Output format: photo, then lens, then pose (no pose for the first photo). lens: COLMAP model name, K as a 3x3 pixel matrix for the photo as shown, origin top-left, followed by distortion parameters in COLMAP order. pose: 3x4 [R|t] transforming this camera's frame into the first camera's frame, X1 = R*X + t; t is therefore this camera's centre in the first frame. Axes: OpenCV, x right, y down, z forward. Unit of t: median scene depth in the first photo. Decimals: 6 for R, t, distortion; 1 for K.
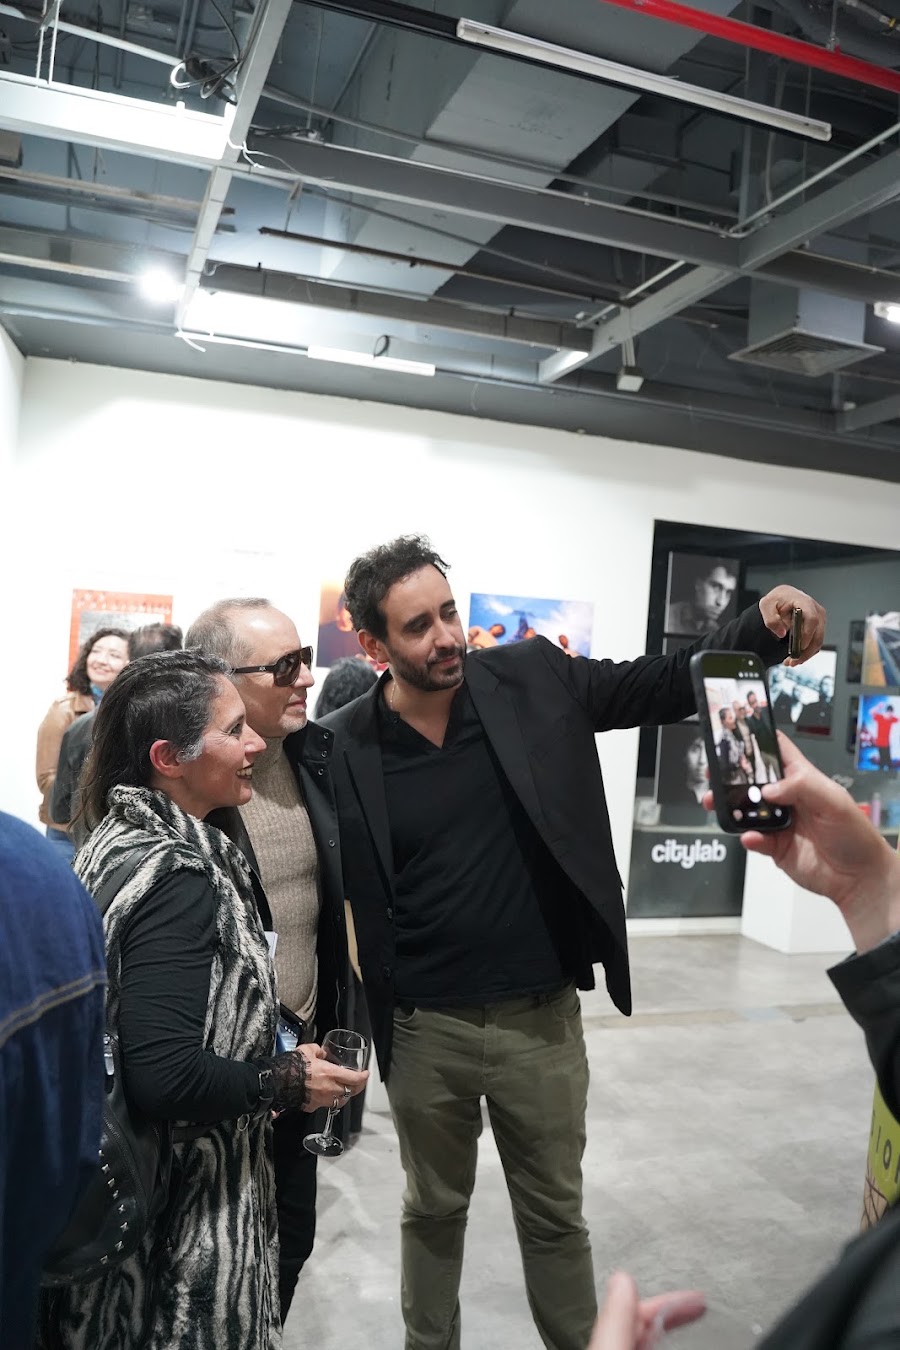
lens RADIAL K [[1142.8, 0, 450.0], [0, 1142.8, 675.0], [0, 0, 1]] dist [-0.046180, 0.009158]
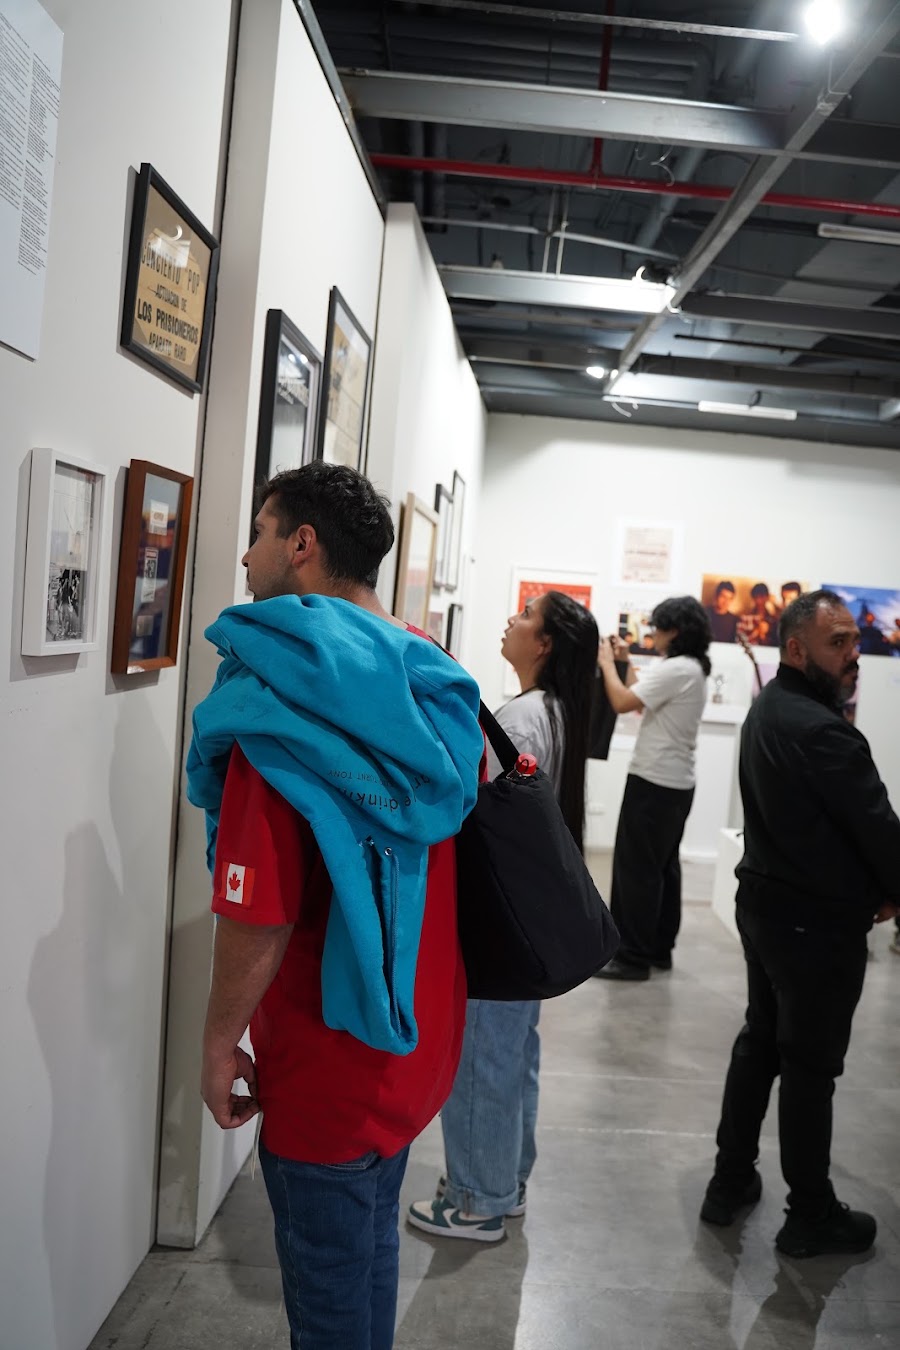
lens RADIAL K [[1142.8, 0, 450.0], [0, 1142.8, 675.0], [0, 0, 1]] dist [-0.046180, 0.009158]
pose [[0.956312, 0.021970, -0.291520, -0.006909], [-0.017174, 0.999672, 0.019001, 0.013629], [0.291842, -0.013164, 0.956376, -0.372189]]
